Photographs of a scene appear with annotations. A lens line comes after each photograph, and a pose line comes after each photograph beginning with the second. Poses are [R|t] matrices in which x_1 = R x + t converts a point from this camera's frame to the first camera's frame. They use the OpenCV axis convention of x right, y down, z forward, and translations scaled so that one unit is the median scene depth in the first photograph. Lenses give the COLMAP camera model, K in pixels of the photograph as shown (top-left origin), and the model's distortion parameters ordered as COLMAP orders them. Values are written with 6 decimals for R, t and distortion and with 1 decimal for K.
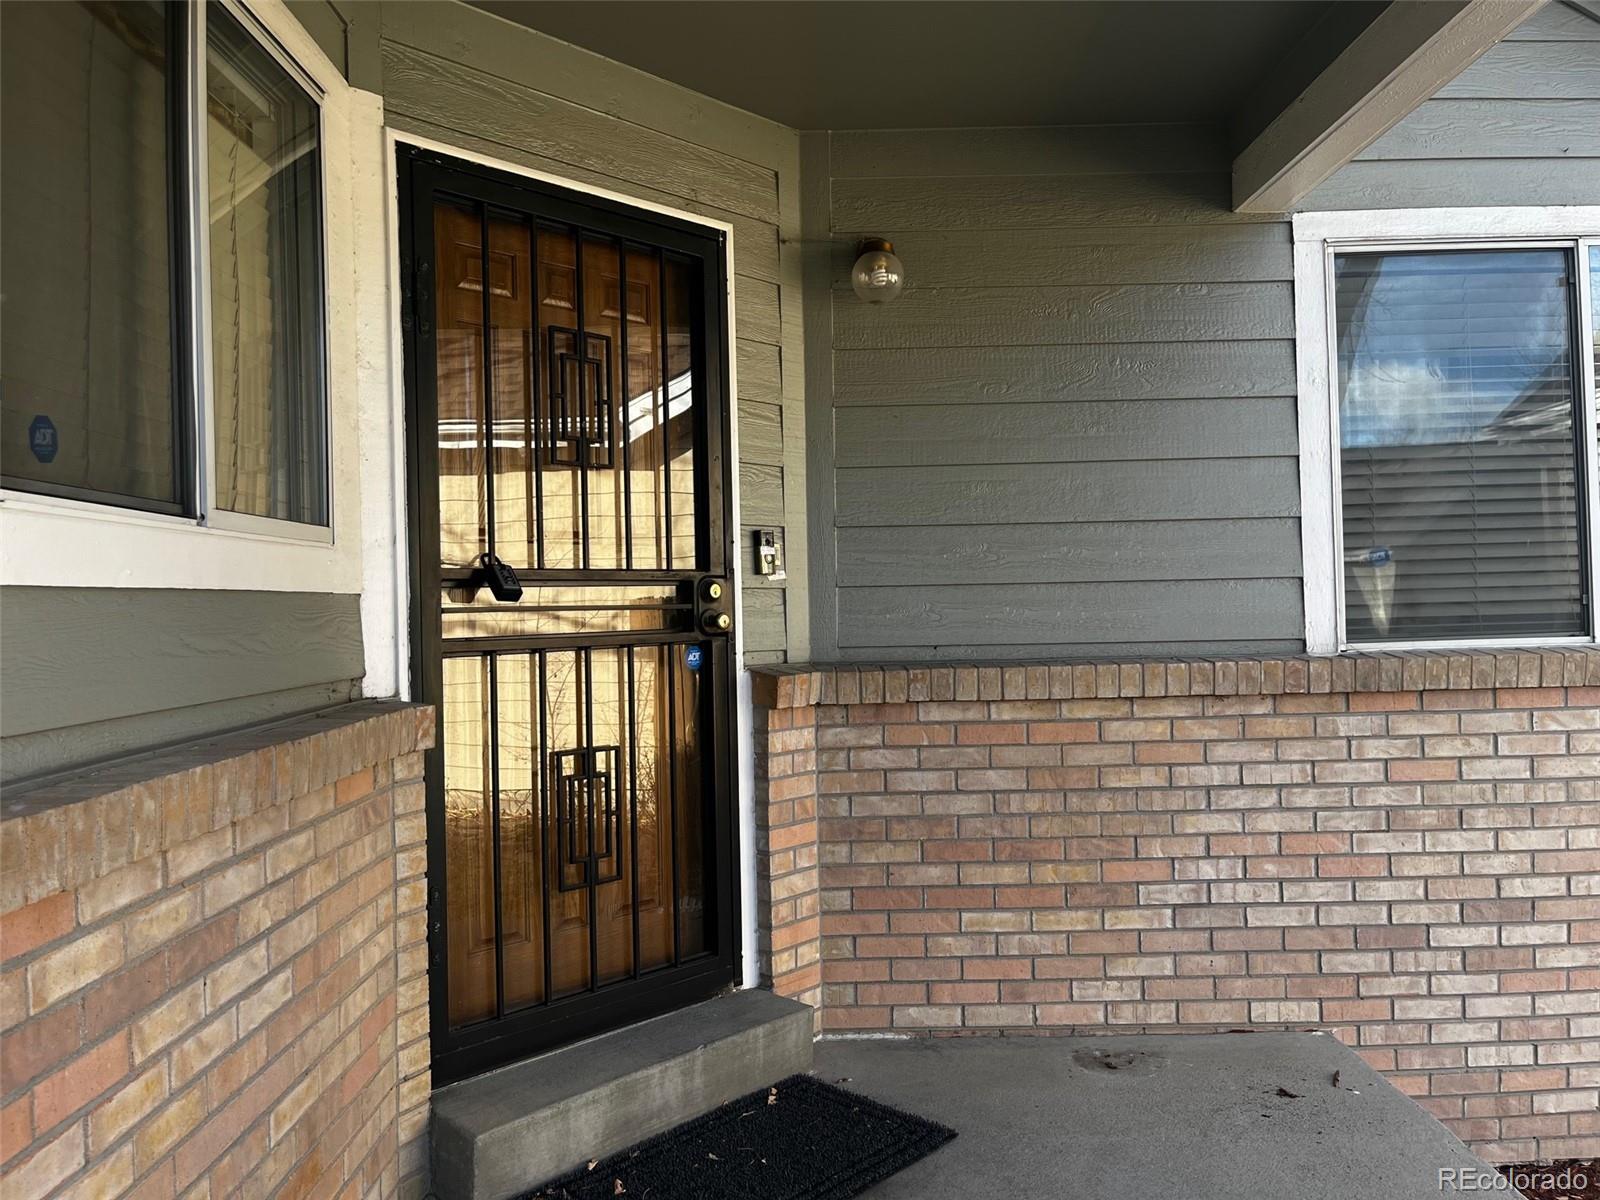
lens RADIAL K [[1209.7, 0, 800.0], [0, 1209.7, 600.0], [0, 0, 1]] dist [0.012109, 0.001313]
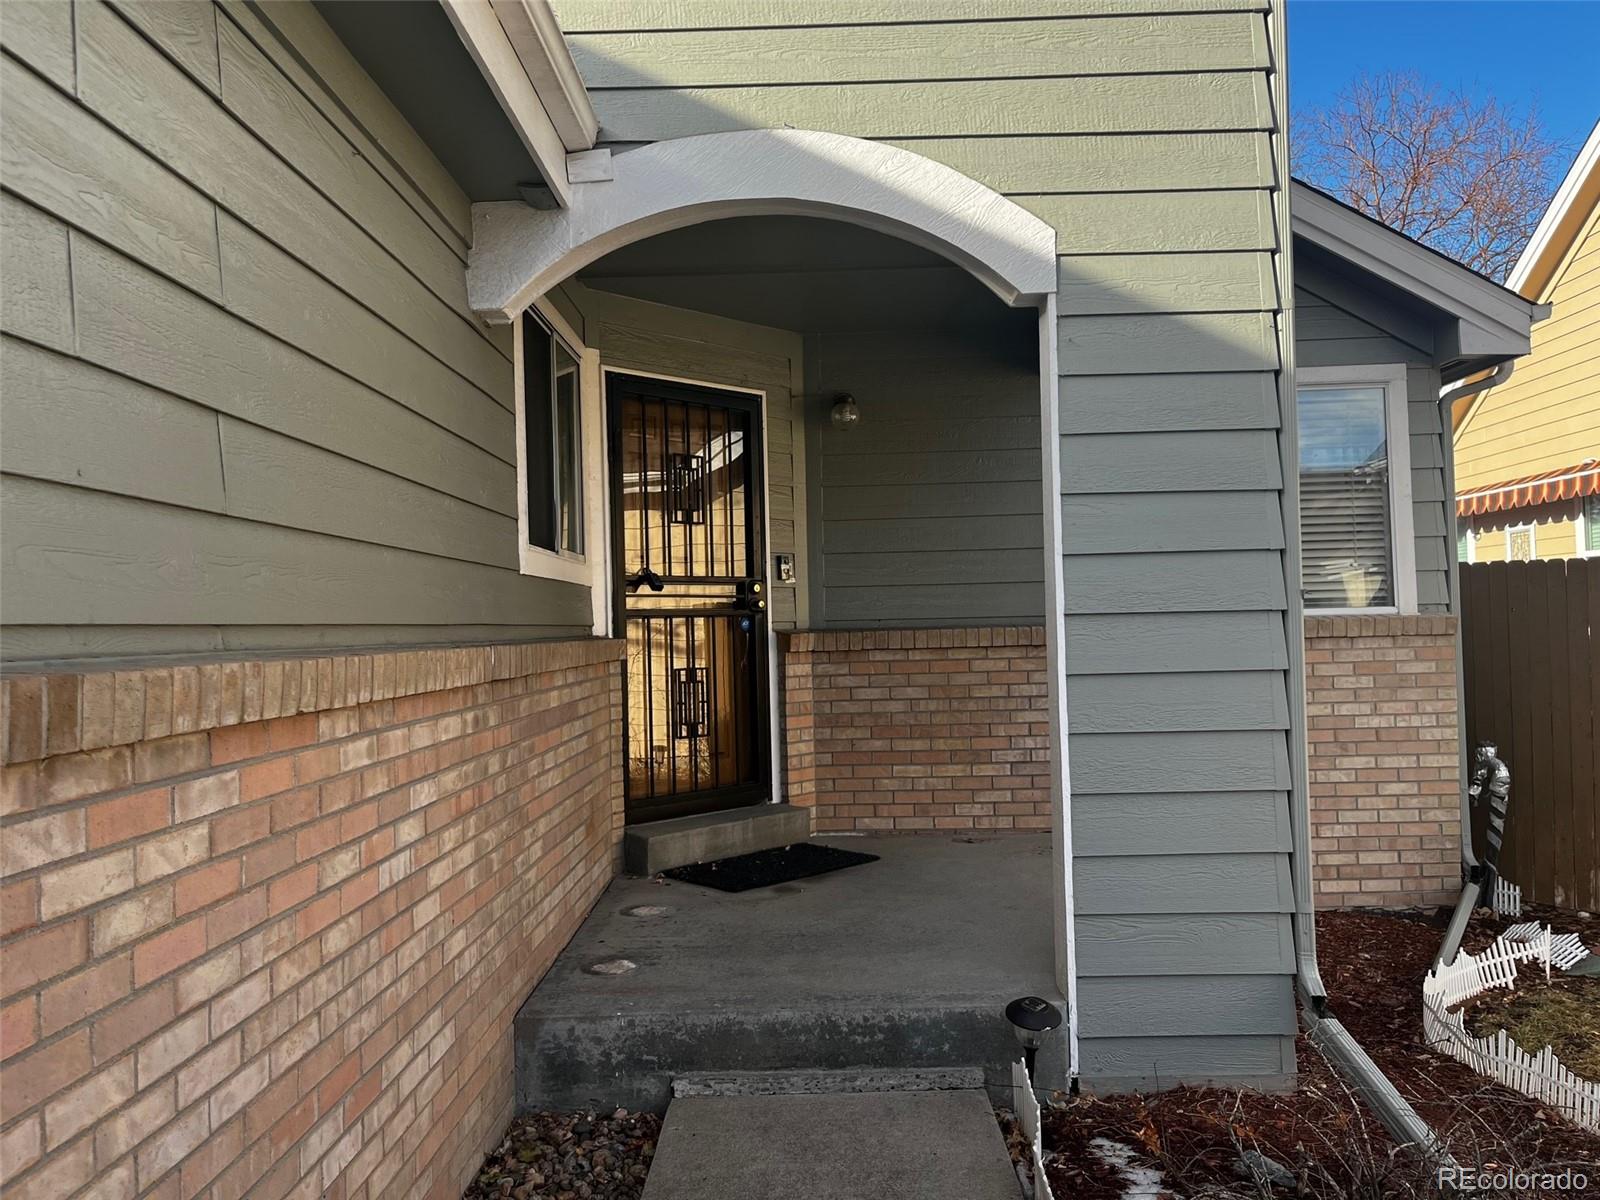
lens RADIAL K [[1209.7, 0, 800.0], [0, 1209.7, 600.0], [0, 0, 1]] dist [0.012109, 0.001313]
pose [[0.999700, -0.004913, -0.024001, 0.039001], [0.004389, 0.999752, -0.021840, 0.049120], [0.024102, 0.021728, 0.999473, -0.822268]]
